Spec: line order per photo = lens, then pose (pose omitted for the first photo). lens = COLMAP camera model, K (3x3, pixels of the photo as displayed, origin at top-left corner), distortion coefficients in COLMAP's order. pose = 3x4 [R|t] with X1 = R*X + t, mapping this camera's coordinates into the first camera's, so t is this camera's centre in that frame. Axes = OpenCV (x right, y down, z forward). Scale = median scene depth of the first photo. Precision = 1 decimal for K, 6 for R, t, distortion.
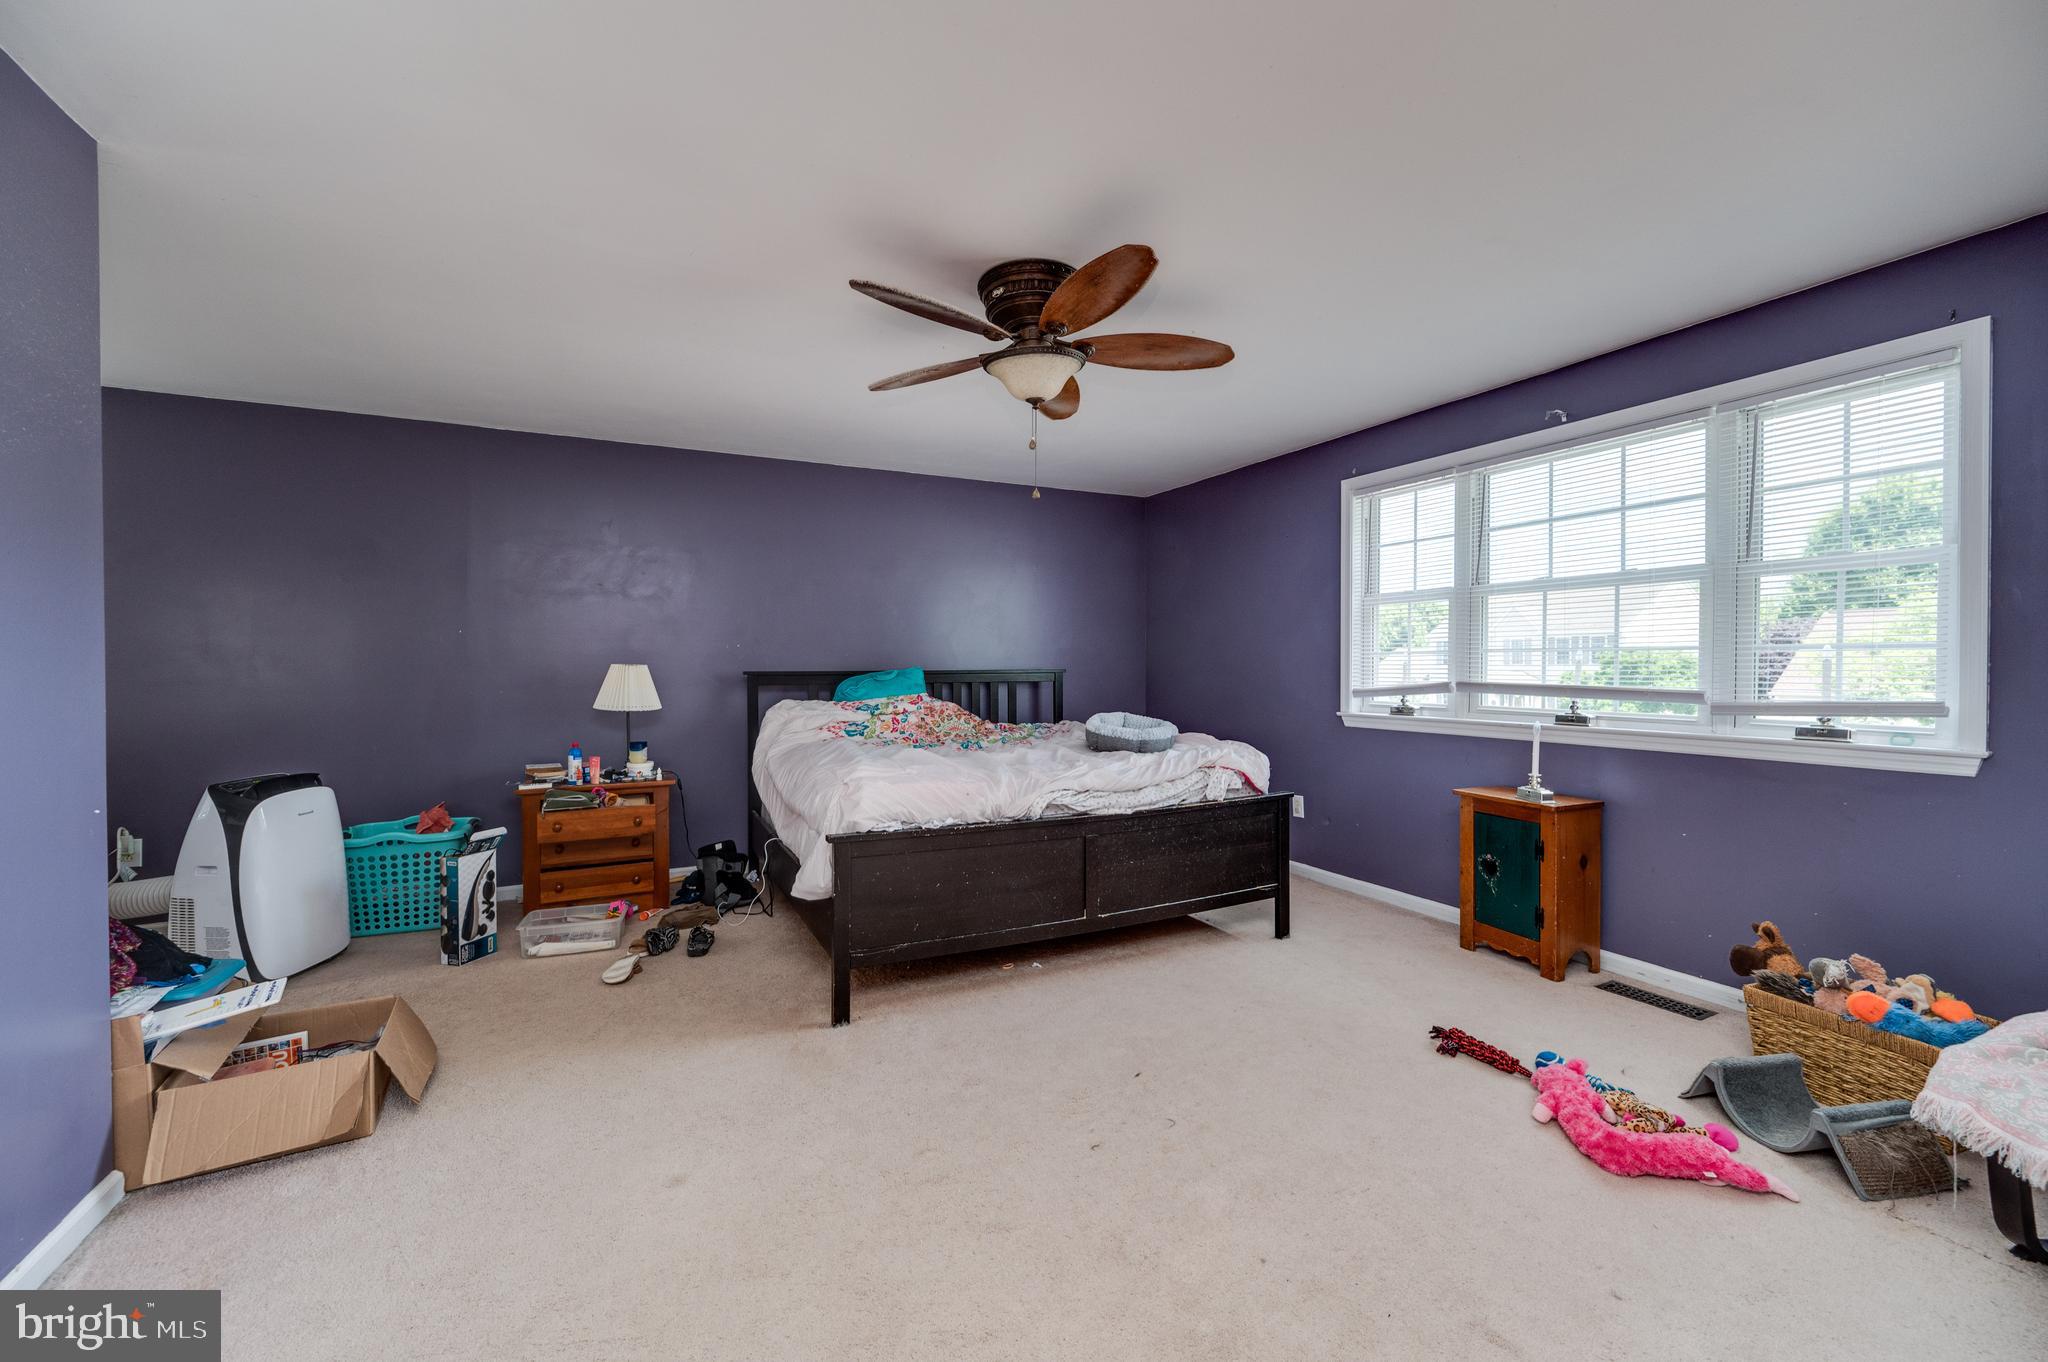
lens RADIAL K [[807.9, 0, 1028.9], [0, 807.9, 677.1], [0, 0, 1]] dist [-0.001134, -0.000396]
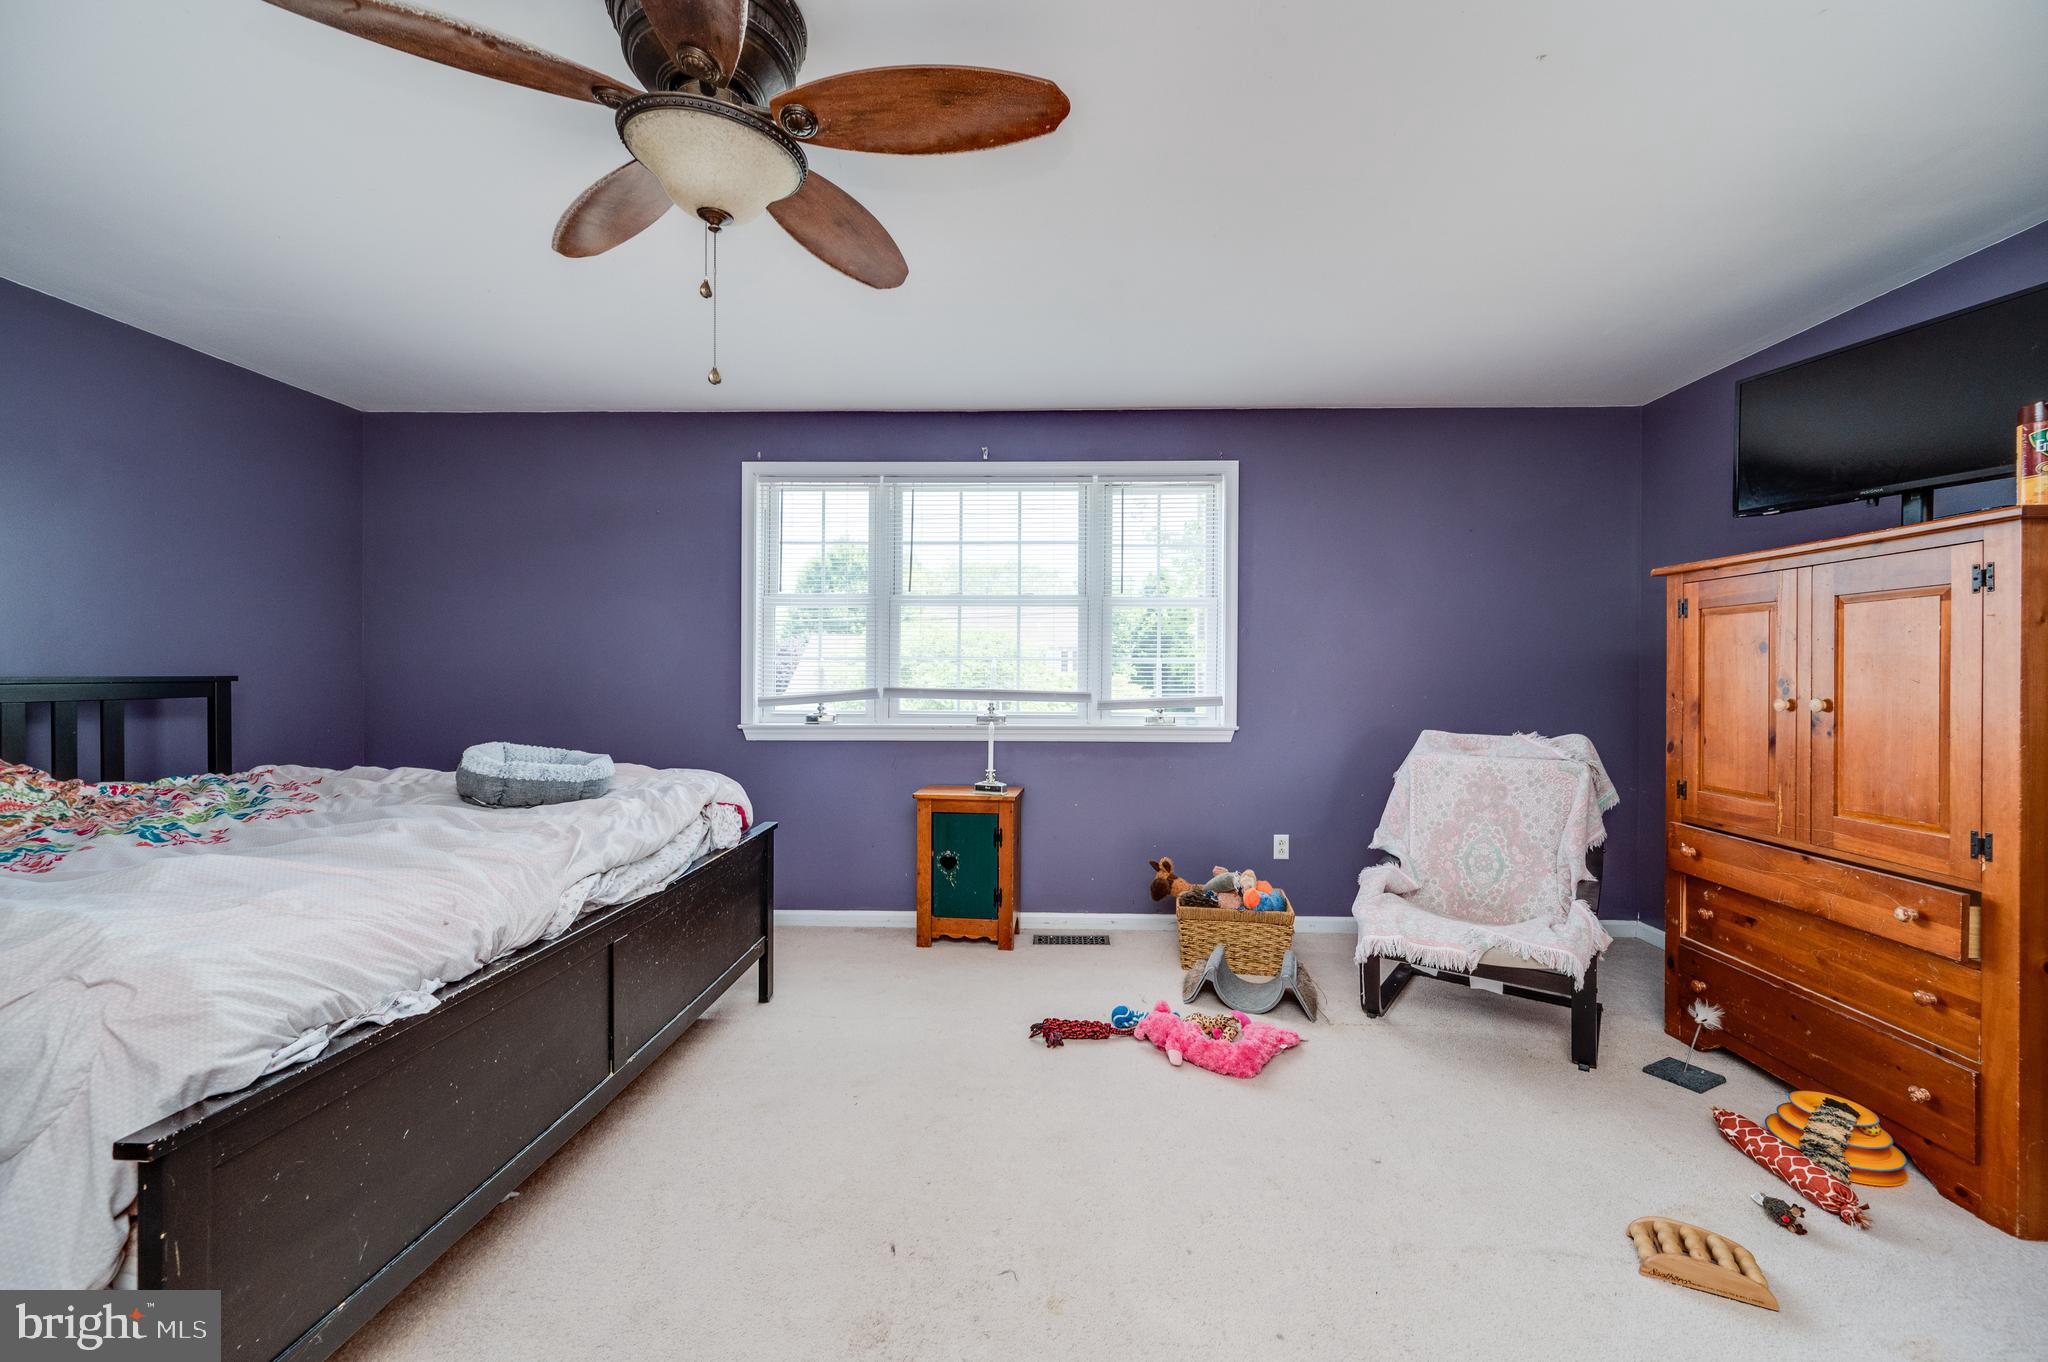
lens RADIAL K [[807.9, 0, 1028.9], [0, 807.9, 677.1], [0, 0, 1]] dist [-0.001134, -0.000396]
pose [[0.477191, 0.000090, 0.878799, -0.304872], [0.008865, 0.999949, -0.004916, -0.001398], [-0.878755, 0.010136, 0.477166, 0.394298]]
